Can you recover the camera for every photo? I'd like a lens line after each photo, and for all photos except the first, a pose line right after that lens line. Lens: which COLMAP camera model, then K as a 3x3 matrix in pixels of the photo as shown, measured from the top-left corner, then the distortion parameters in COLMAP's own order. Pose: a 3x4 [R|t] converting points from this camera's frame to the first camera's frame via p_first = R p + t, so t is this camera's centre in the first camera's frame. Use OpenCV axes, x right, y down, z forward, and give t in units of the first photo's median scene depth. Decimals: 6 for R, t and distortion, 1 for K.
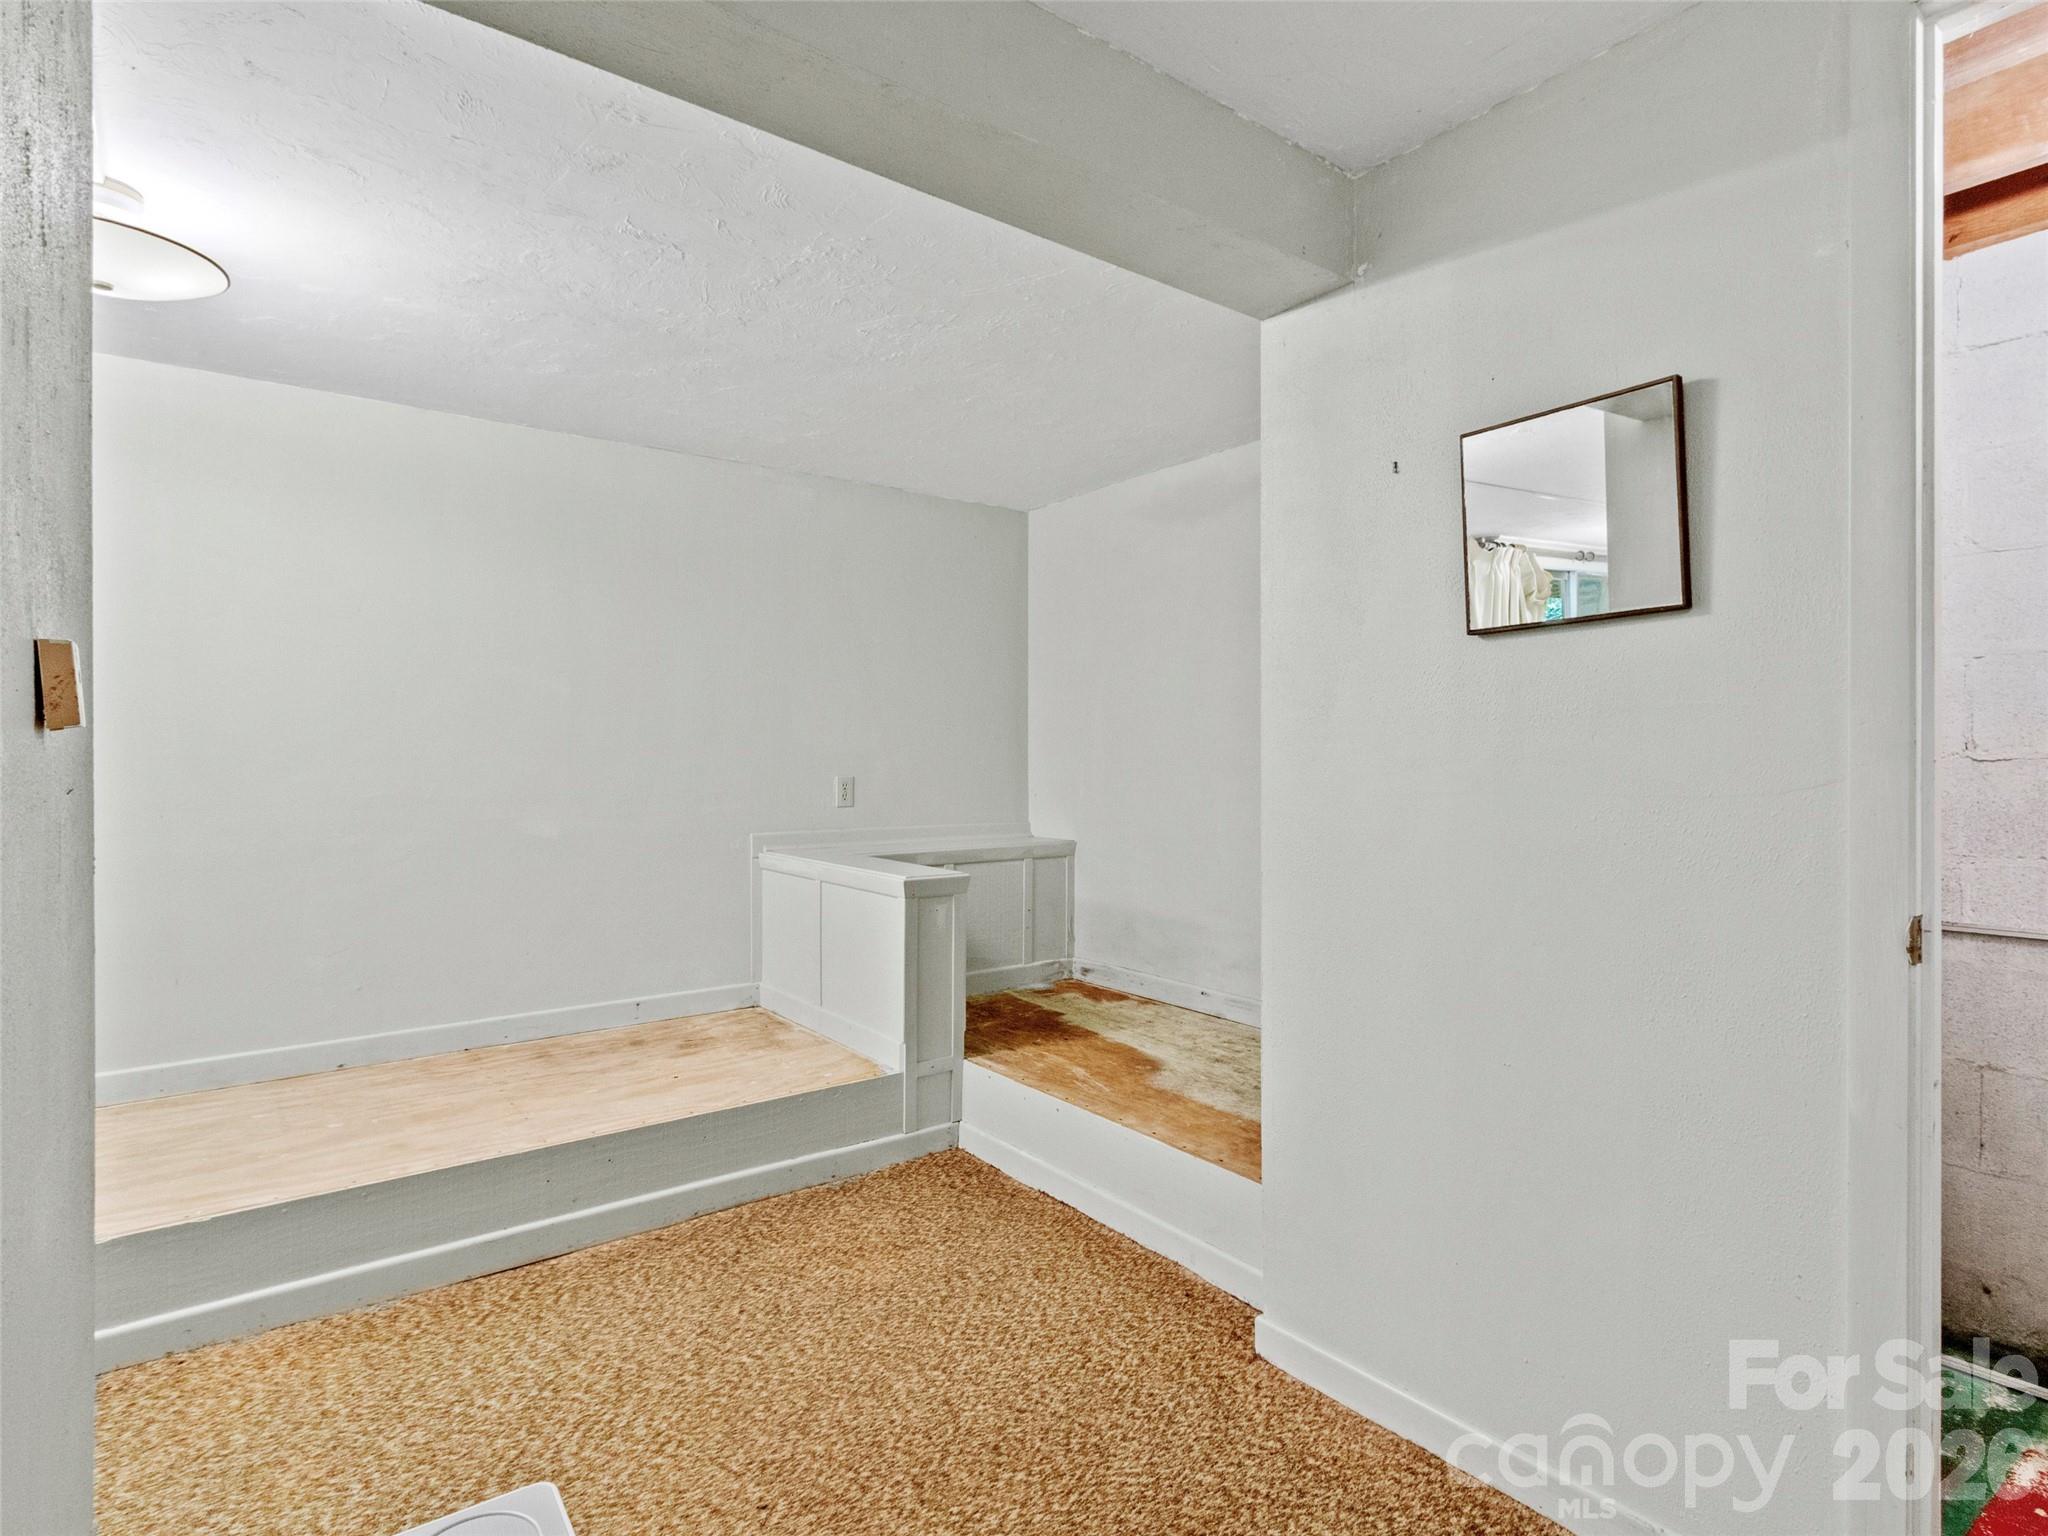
lens RADIAL K [[1067.0, 0, 1024.1], [0, 1067.0, 763.9], [0, 0, 1]] dist [0.001090, -0.002254]
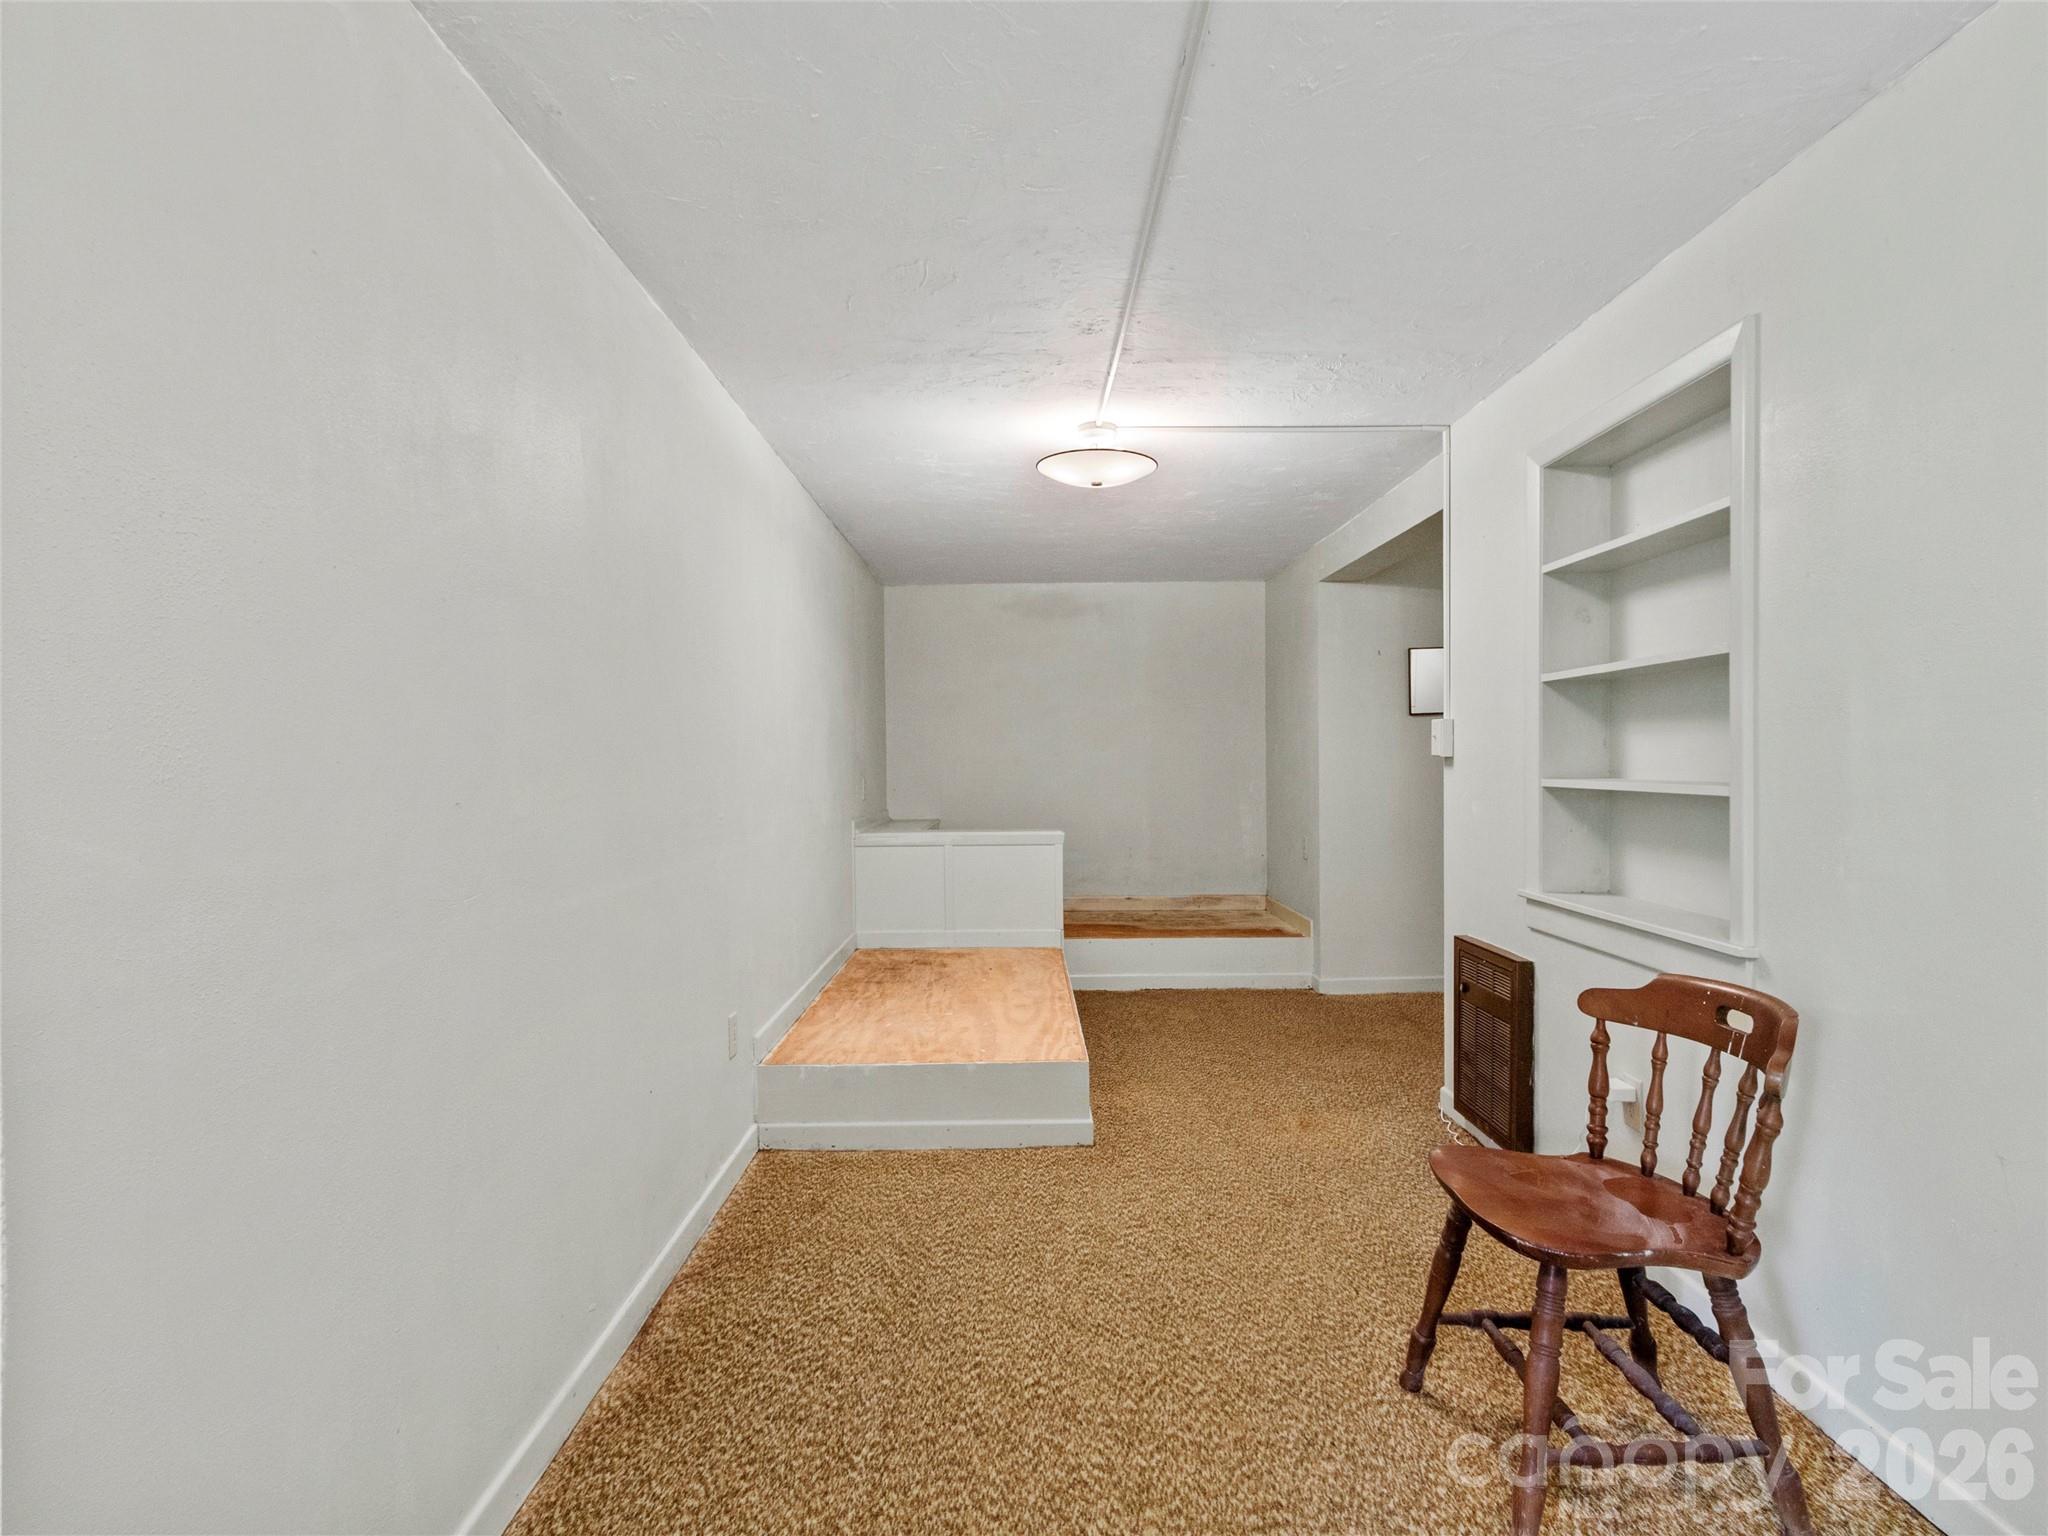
lens RADIAL K [[1067.0, 0, 1024.1], [0, 1067.0, 763.9], [0, 0, 1]] dist [0.001090, -0.002254]
pose [[0.598995, -0.007660, 0.800716, -1.749510], [0.010052, 0.999947, 0.002045, -0.011391], [-0.800690, 0.006824, 0.599041, 0.022471]]
